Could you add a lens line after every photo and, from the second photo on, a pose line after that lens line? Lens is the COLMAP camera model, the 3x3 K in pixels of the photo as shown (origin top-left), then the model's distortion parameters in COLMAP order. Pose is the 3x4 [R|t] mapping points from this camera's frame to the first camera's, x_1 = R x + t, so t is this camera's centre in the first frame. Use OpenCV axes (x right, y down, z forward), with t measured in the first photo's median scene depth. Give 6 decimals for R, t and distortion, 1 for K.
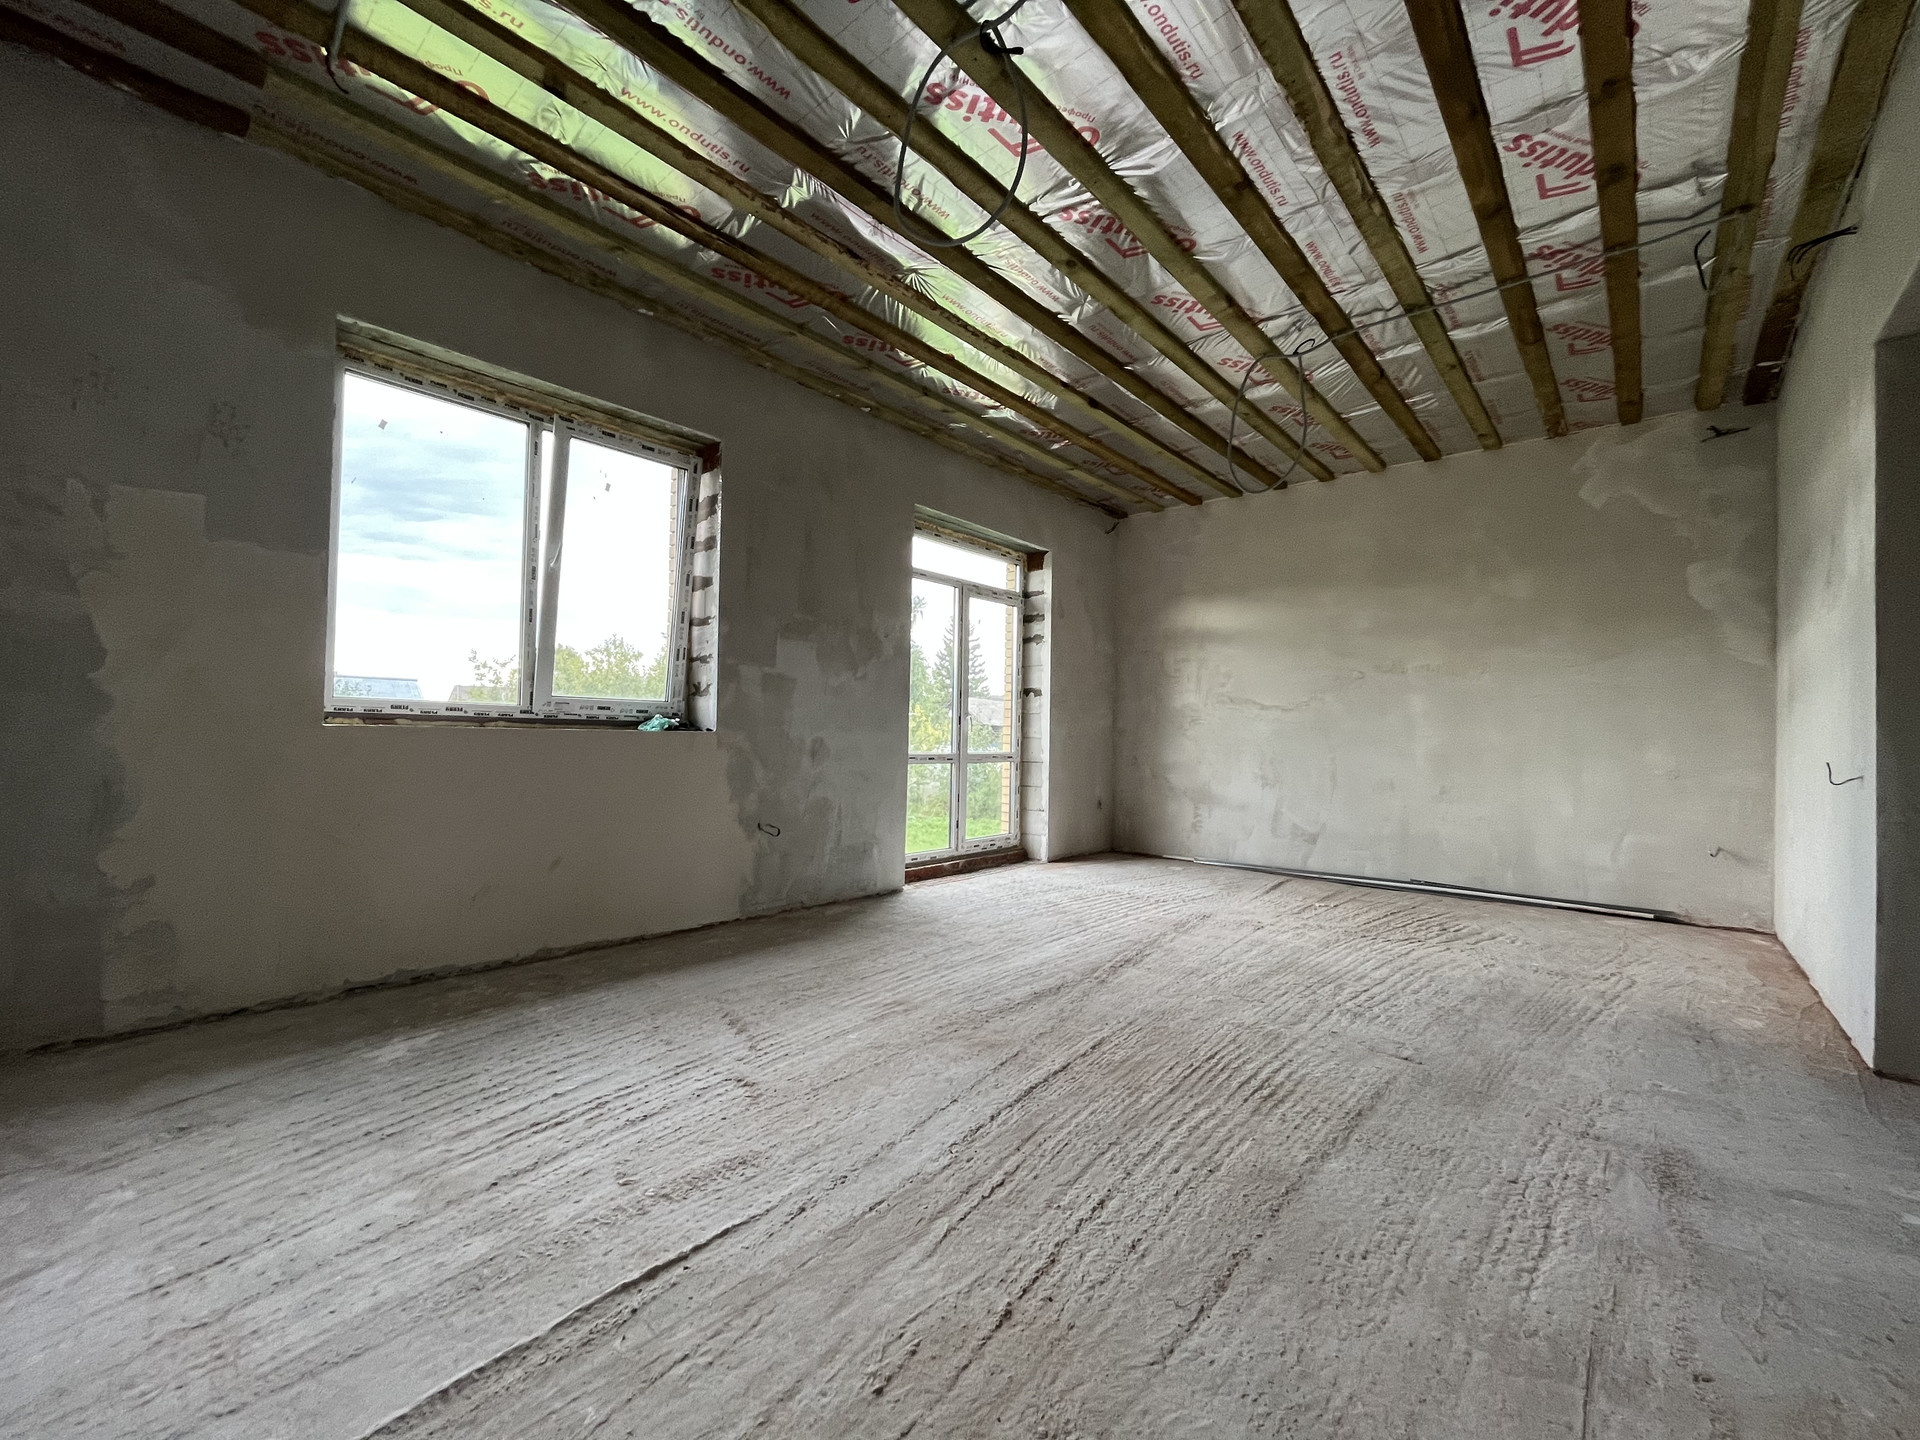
lens RADIAL K [[782.6, 0, 955.1], [0, 782.6, 721.6], [0, 0, 1]] dist [-0.004436, 0.000070]
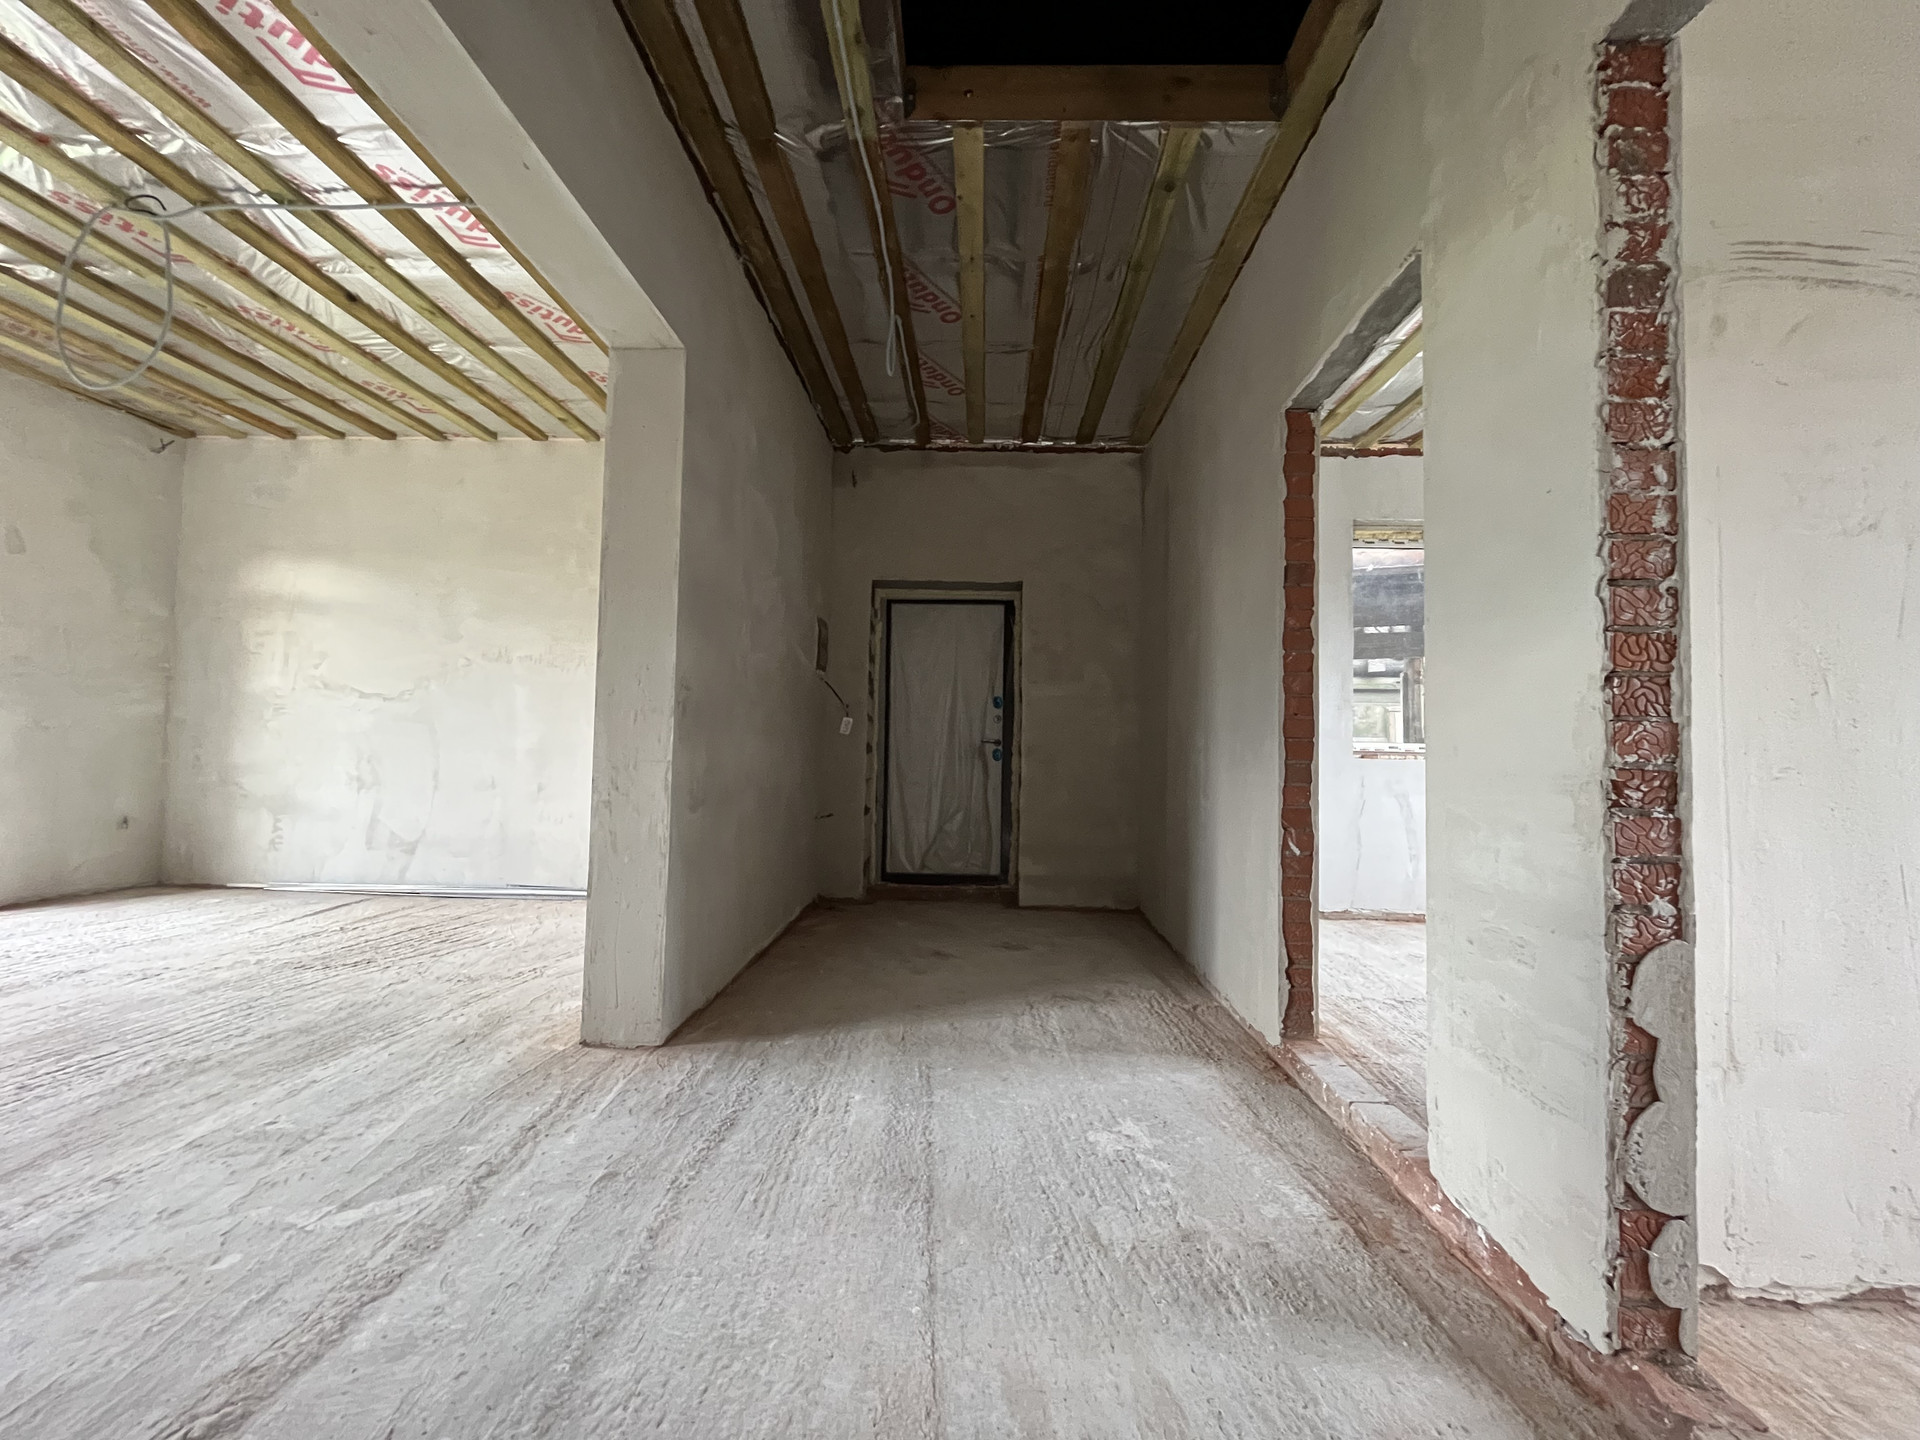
lens RADIAL K [[782.6, 0, 955.1], [0, 782.6, 721.6], [0, 0, 1]] dist [-0.004436, 0.000070]
pose [[0.771611, 0.021735, 0.635723, 0.688271], [-0.016258, 0.999763, -0.014448, 0.023025], [-0.635887, 0.000812, 0.771782, -0.093034]]
